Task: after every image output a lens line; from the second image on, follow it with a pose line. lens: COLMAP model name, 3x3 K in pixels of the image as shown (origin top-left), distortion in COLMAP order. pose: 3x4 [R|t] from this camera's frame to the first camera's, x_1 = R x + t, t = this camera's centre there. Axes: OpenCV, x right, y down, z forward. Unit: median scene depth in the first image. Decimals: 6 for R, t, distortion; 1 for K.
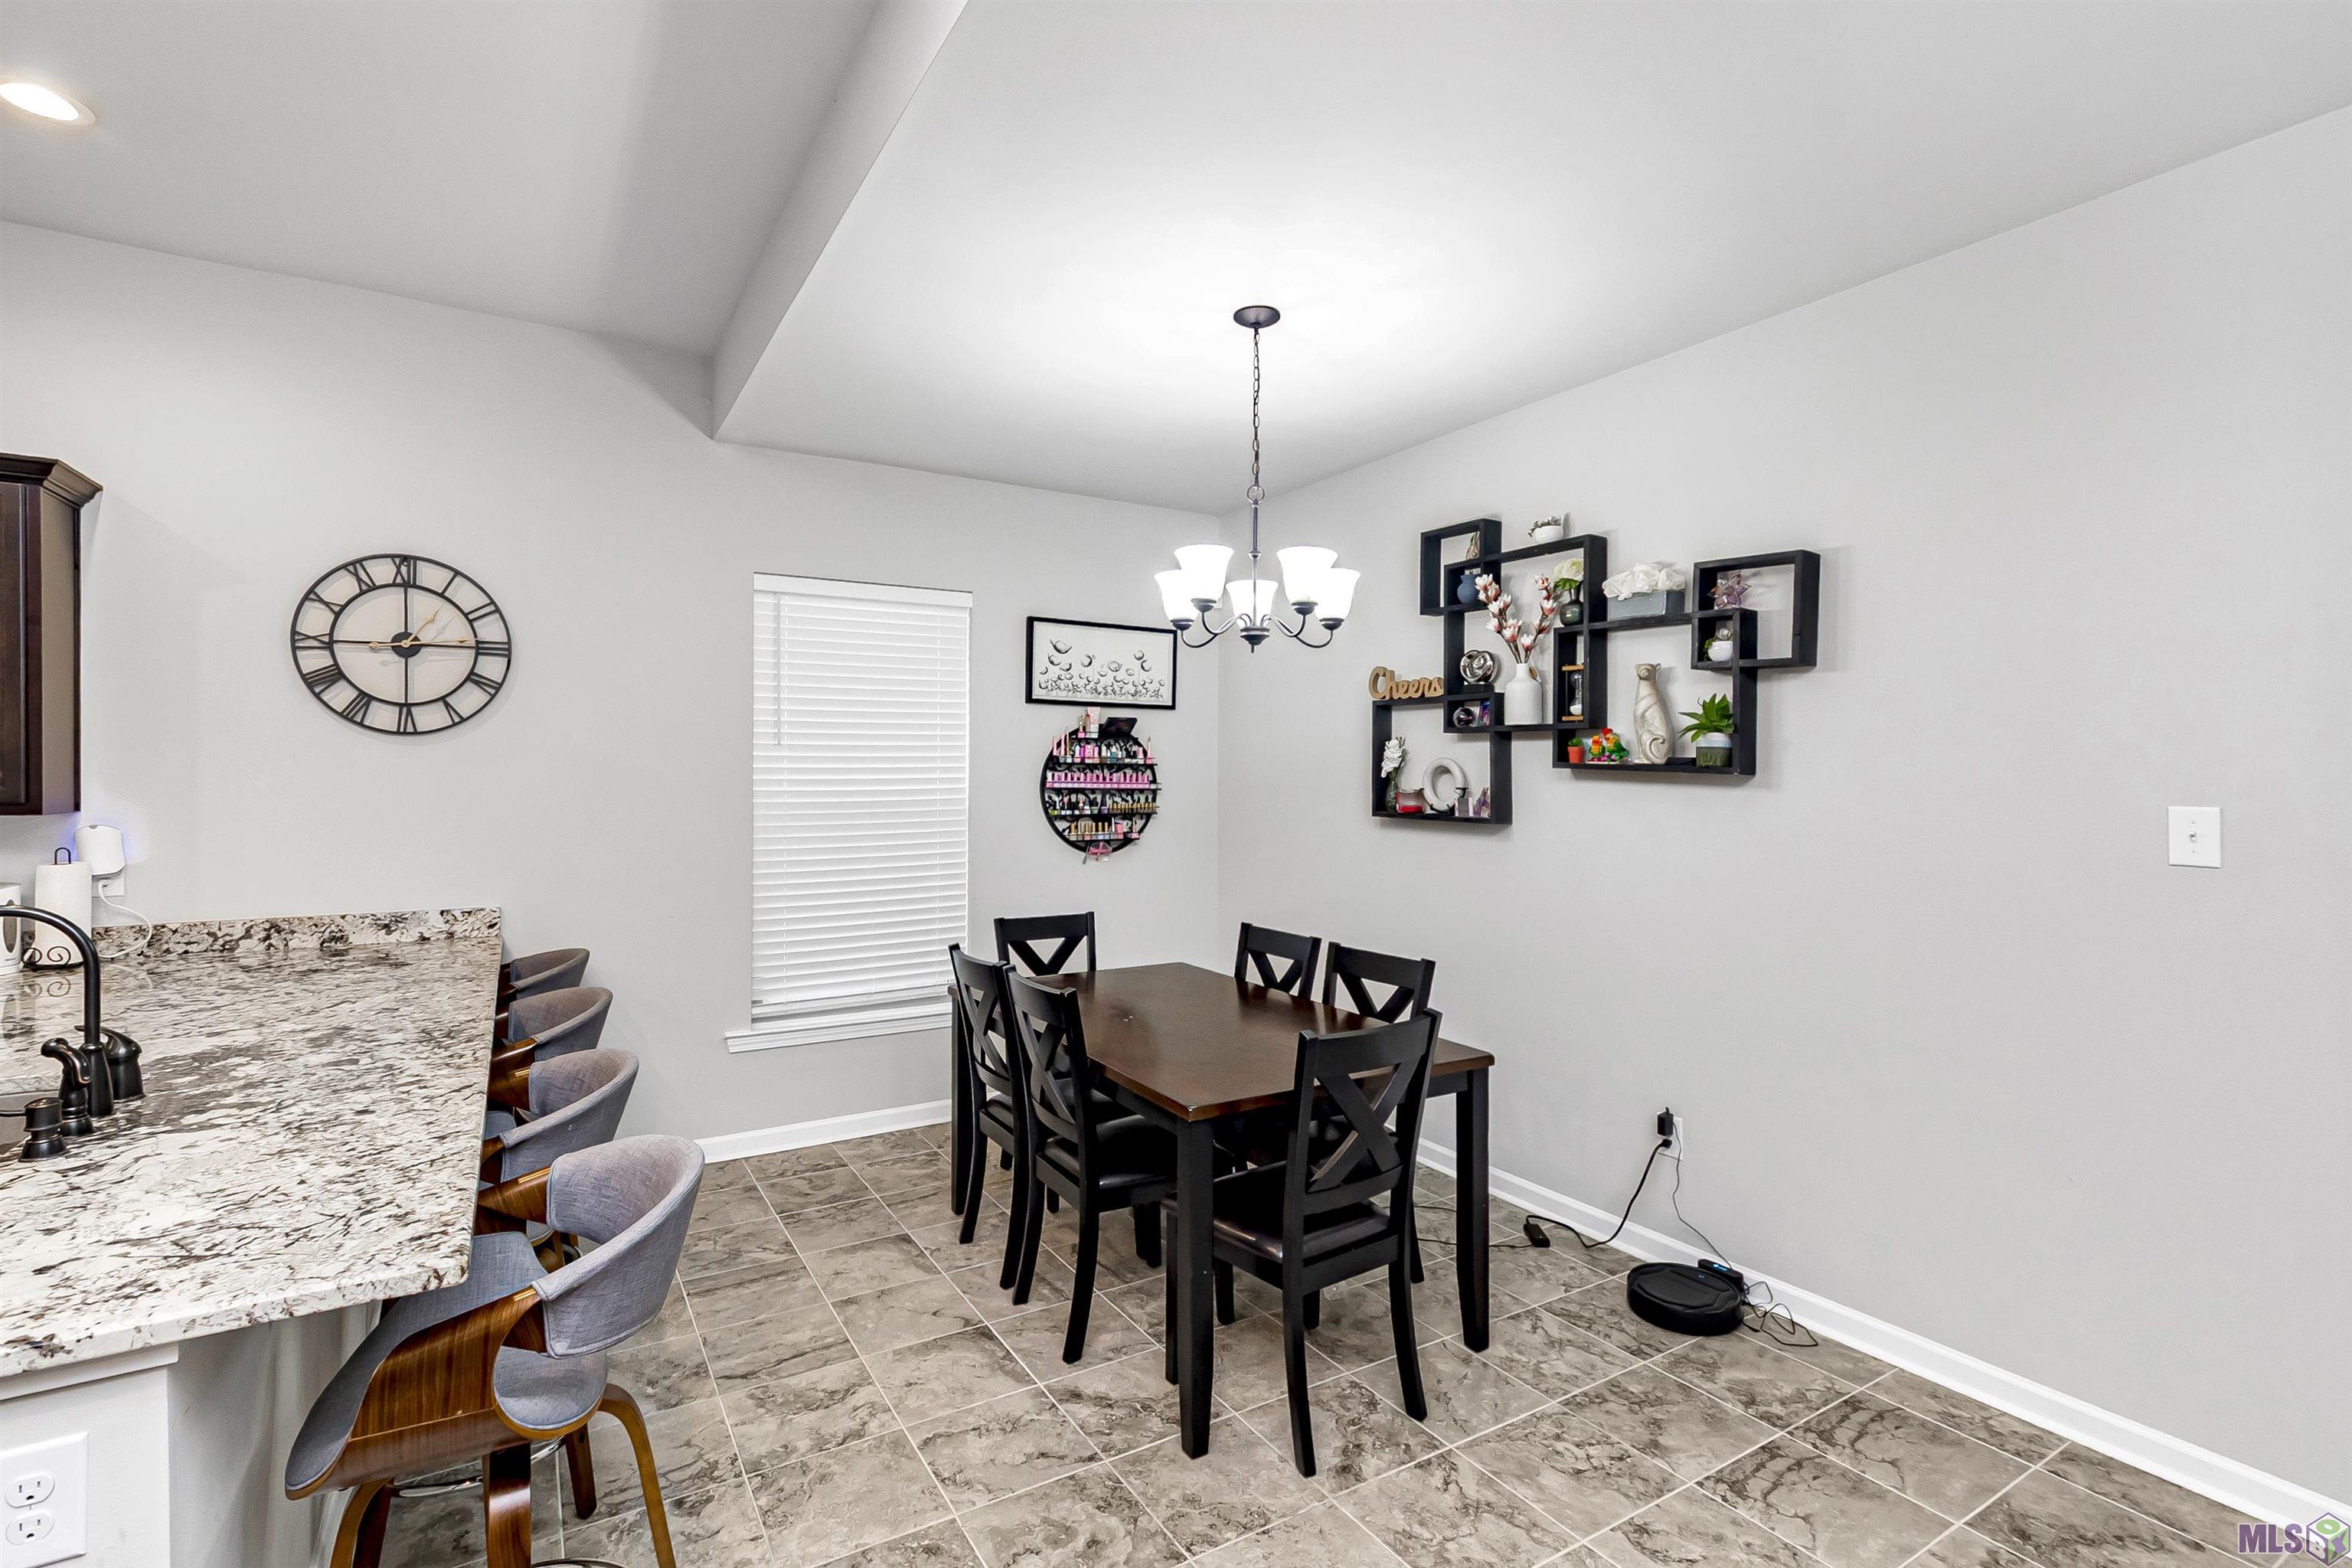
lens RADIAL K [[1031.3, 0, 1159.4], [0, 1031.3, 782.9], [0, 0, 1]] dist [-0.011697, 0.004659]
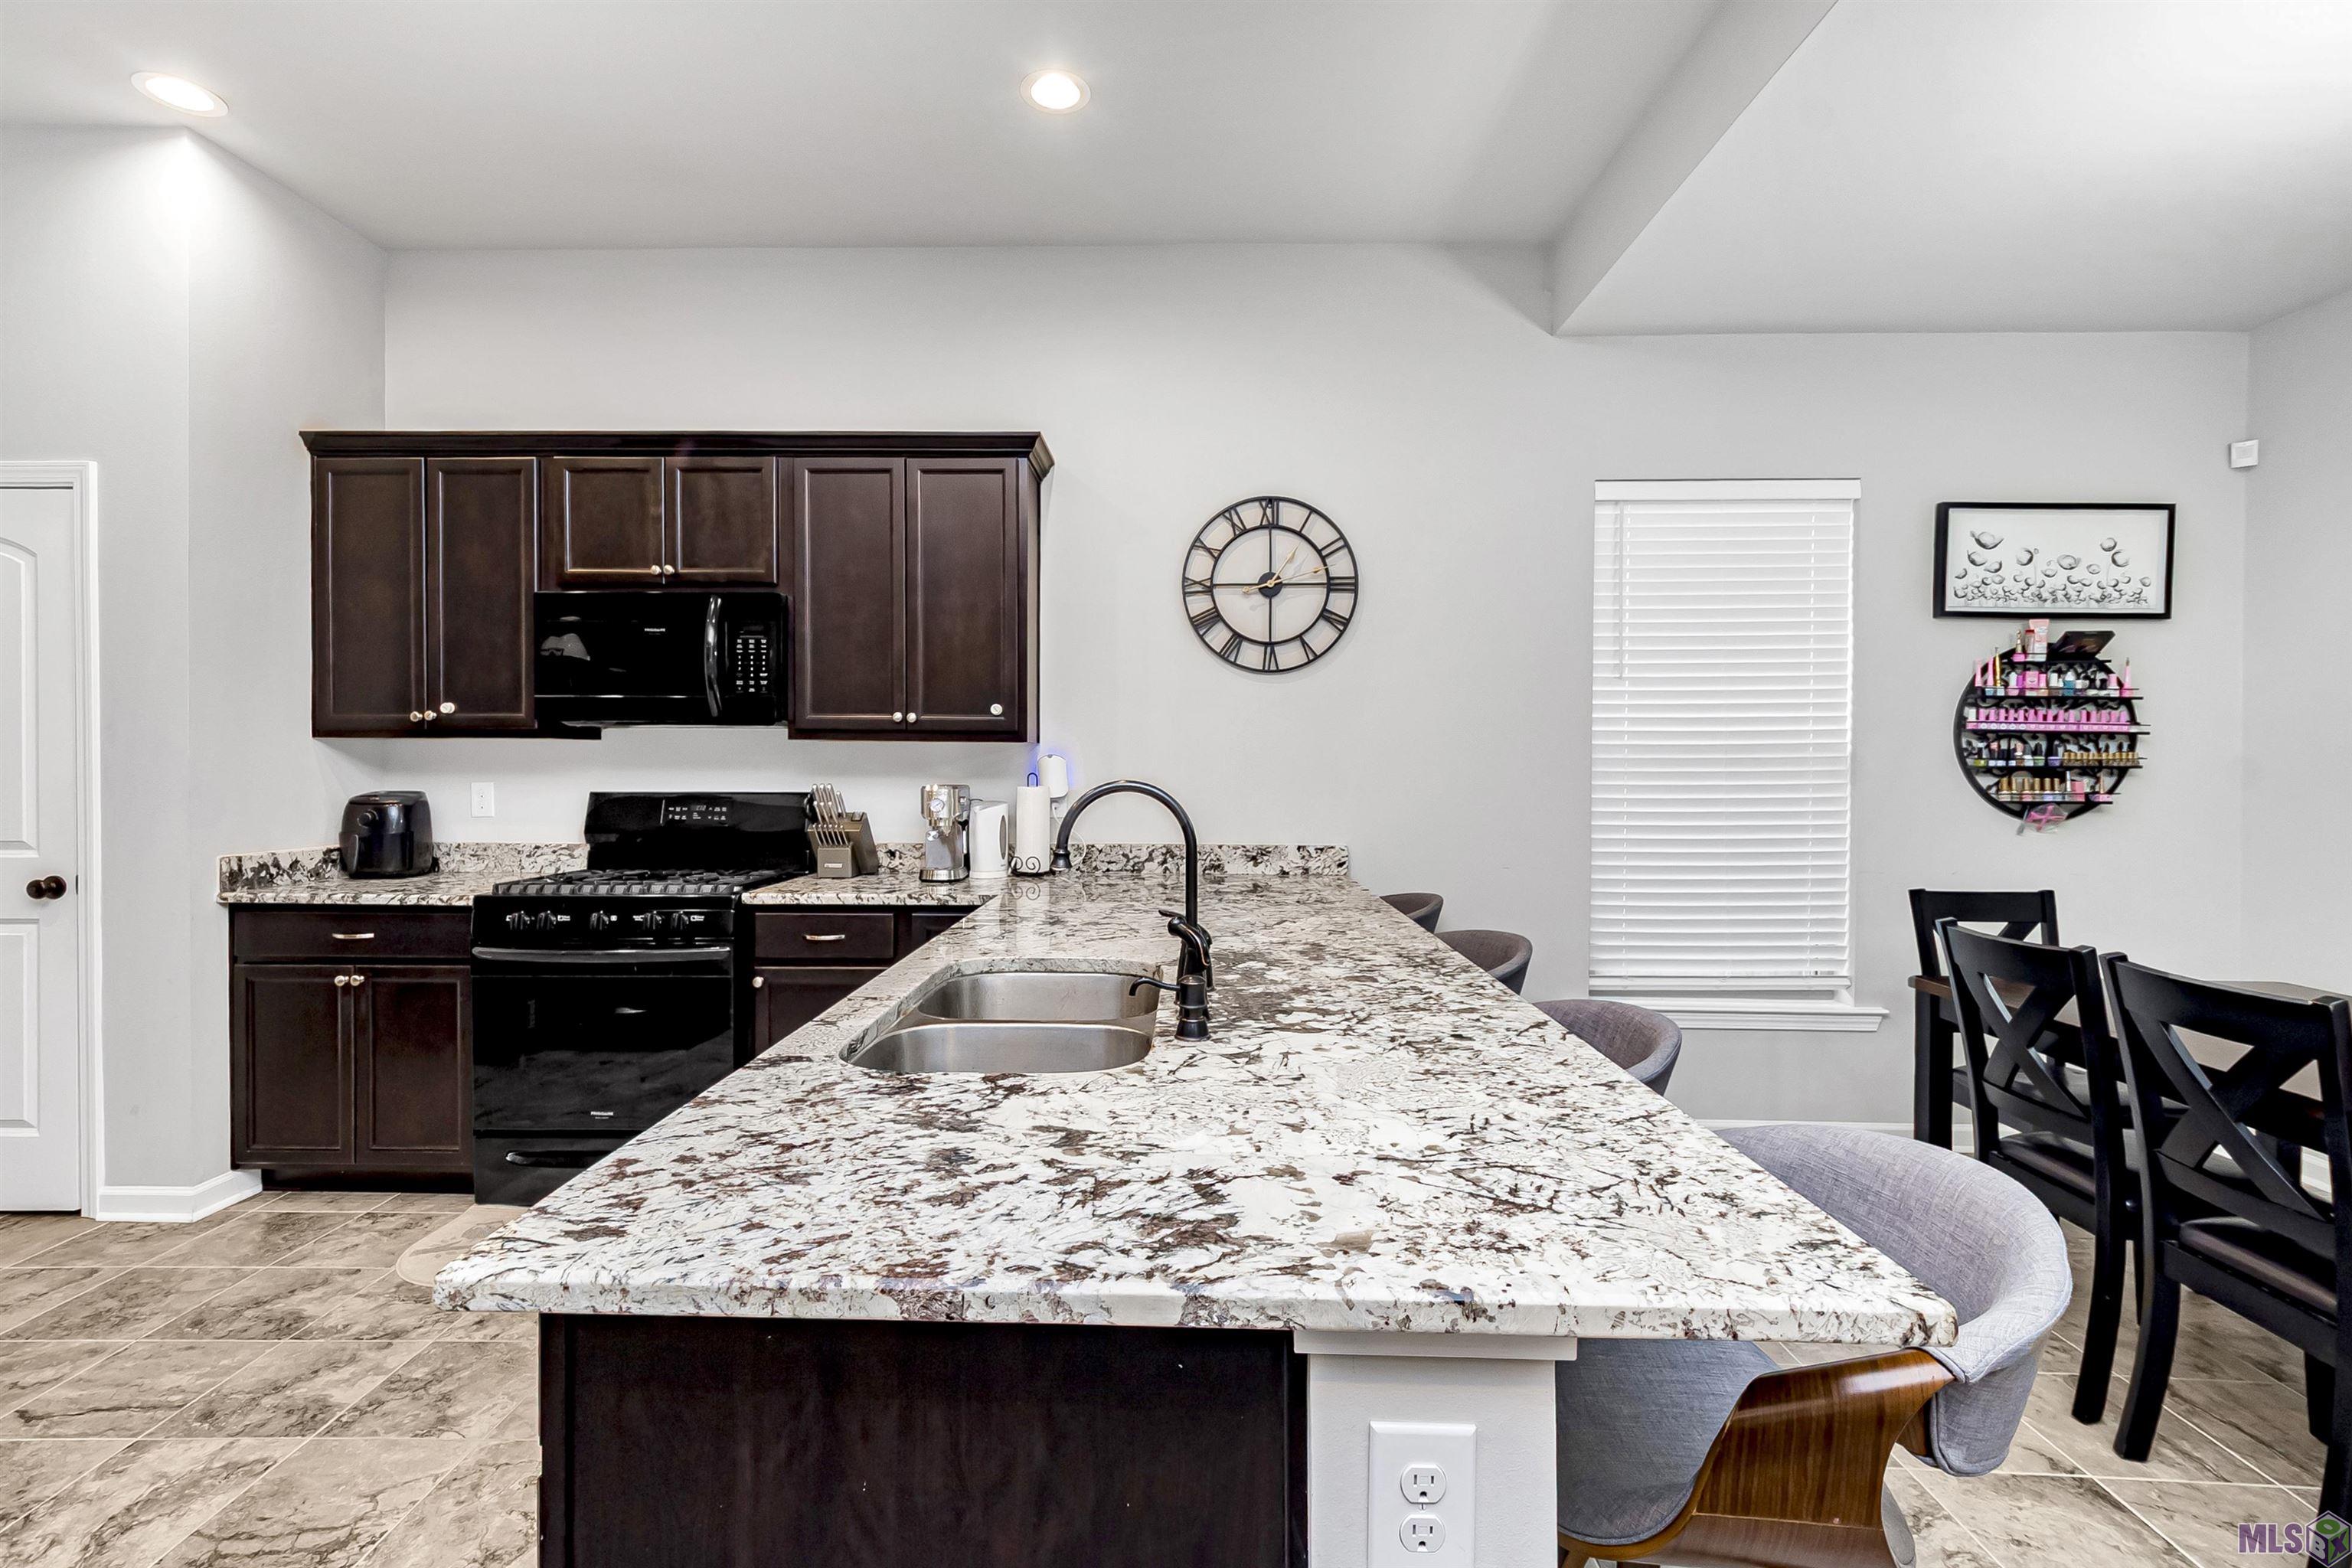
lens RADIAL K [[1031.3, 0, 1171.7], [0, 1031.3, 775.8], [0, 0, 1]] dist [-0.011697, 0.004659]
pose [[0.840436, 0.007143, -0.541864, -0.254338], [-0.005866, 0.999974, 0.004083, 0.051502], [0.541879, -0.000253, 0.840457, 0.081493]]
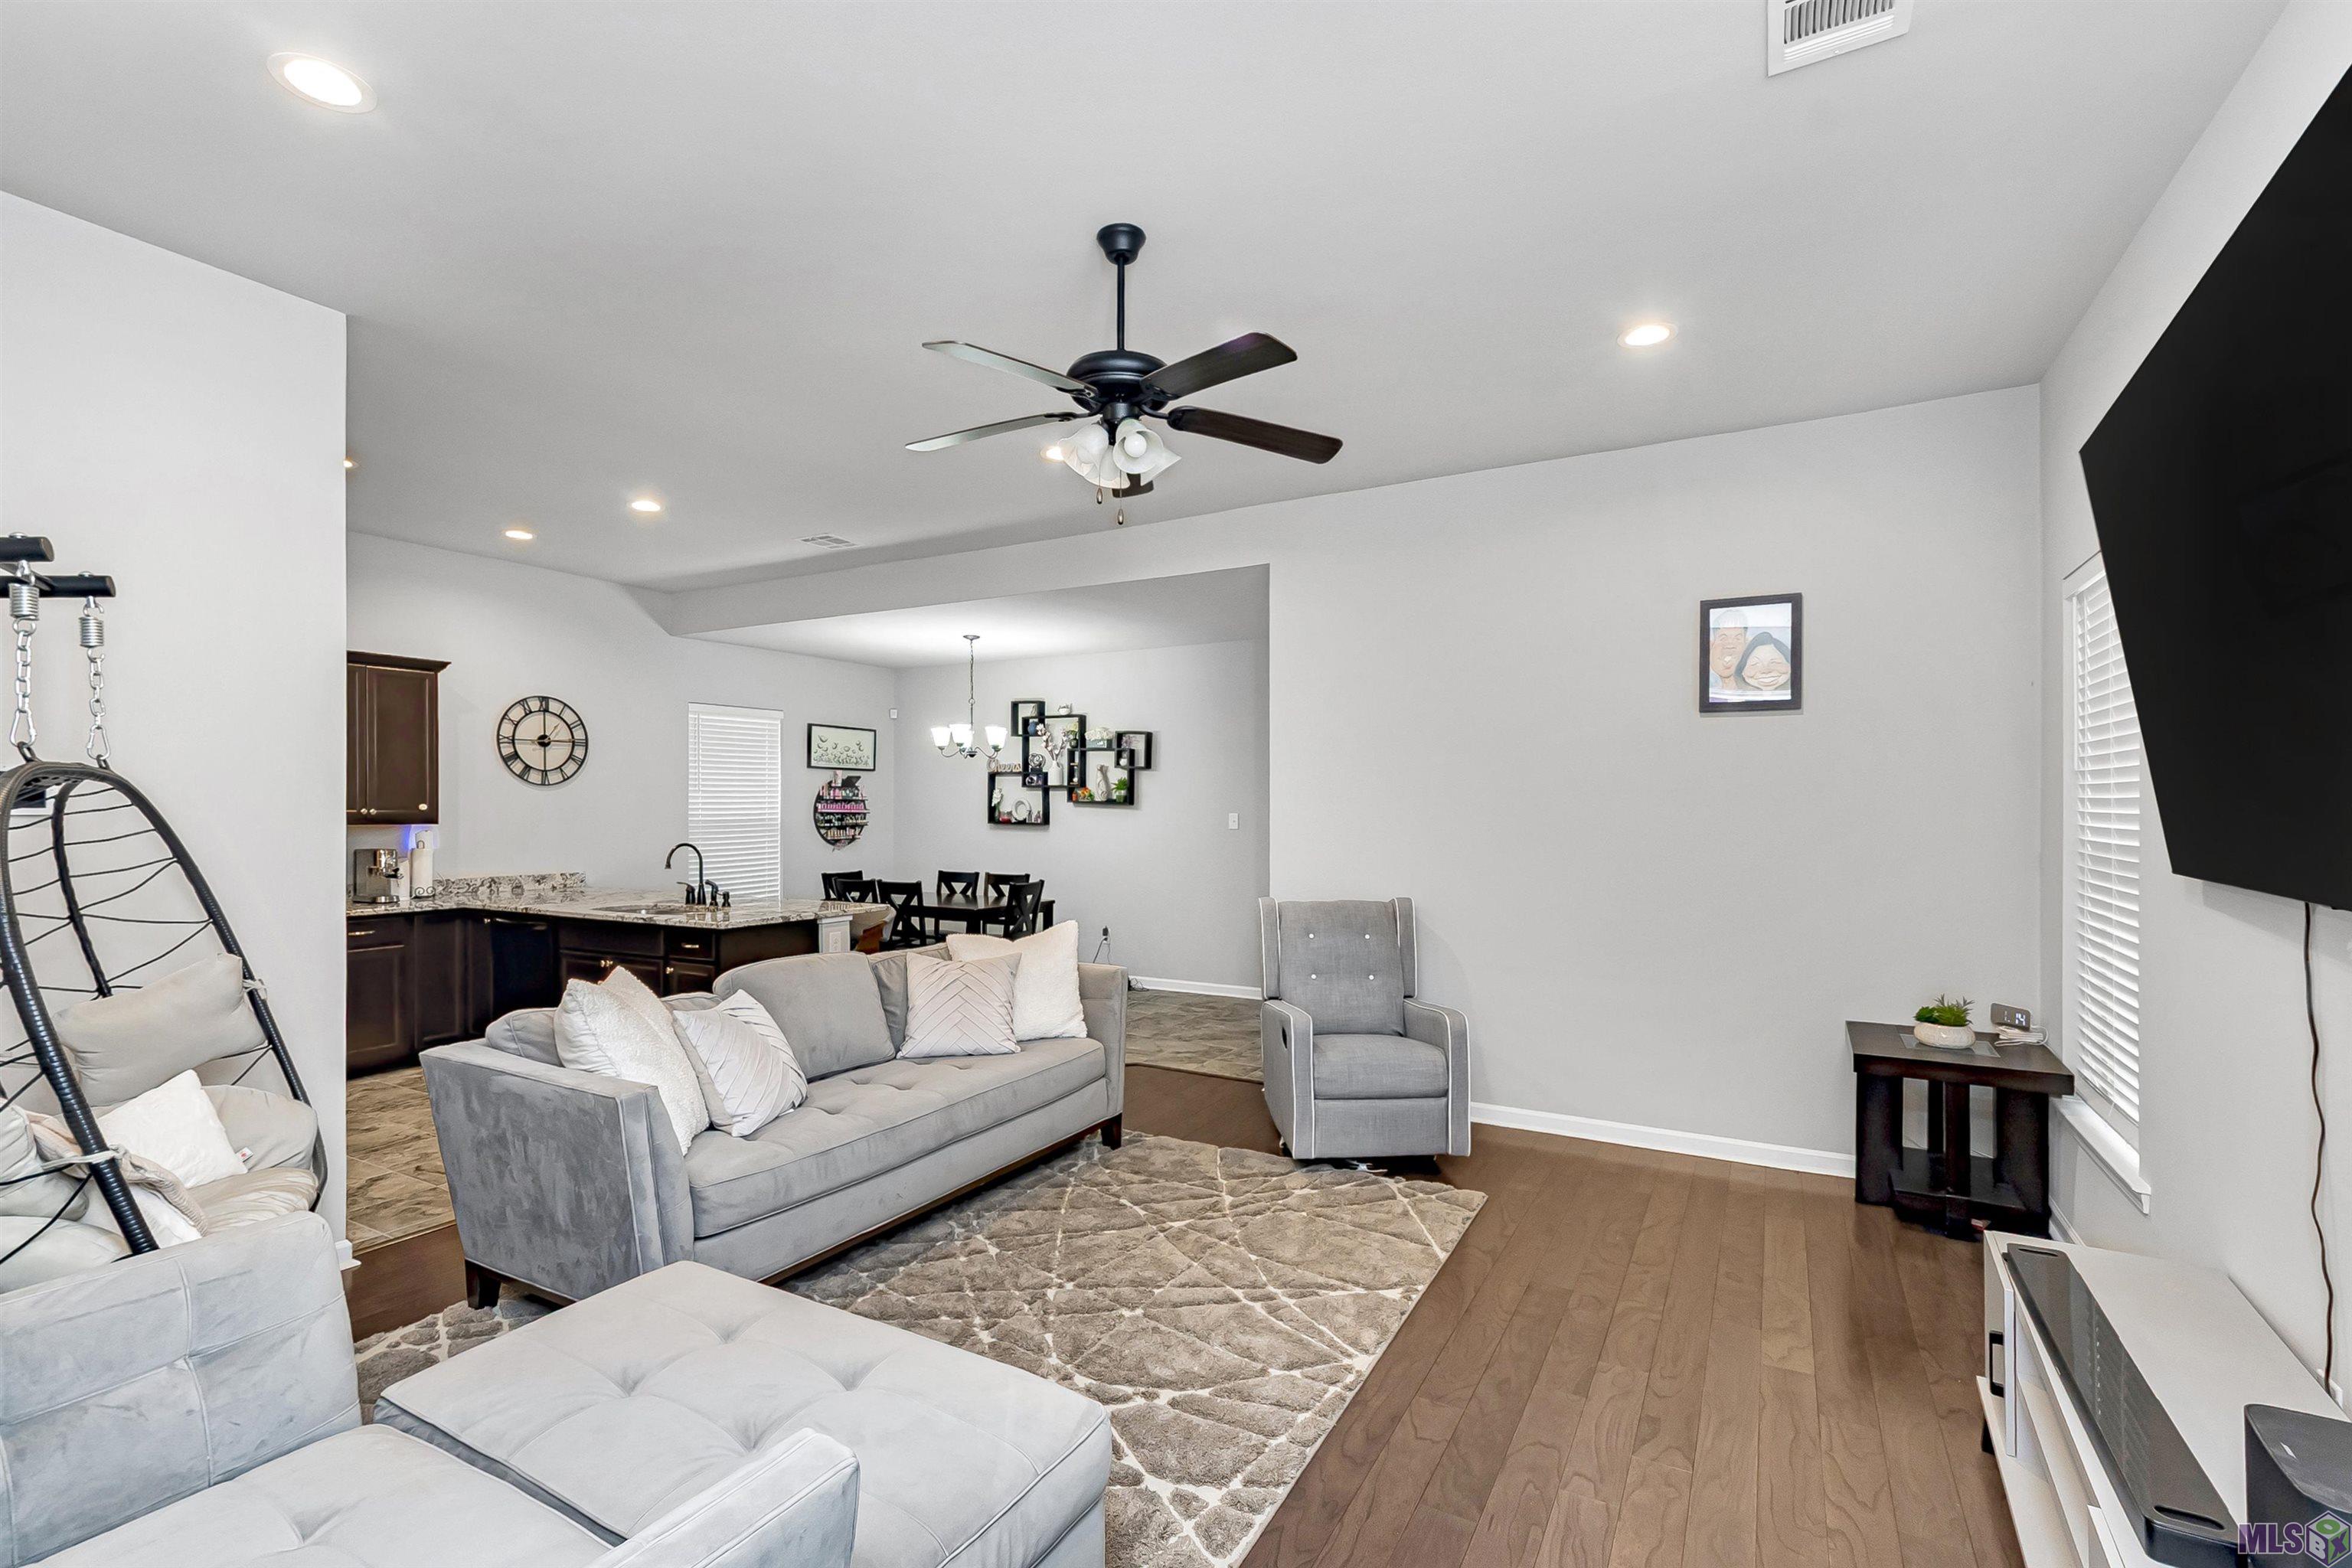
lens RADIAL K [[1031.3, 0, 1187.3], [0, 1031.3, 801.3], [0, 0, 1]] dist [-0.011697, 0.004659]
pose [[0.858589, 0.000506, 0.512664, -0.673871], [0.005077, 0.999942, -0.009489, 0.008950], [-0.512640, 0.010750, 0.858537, -1.353856]]
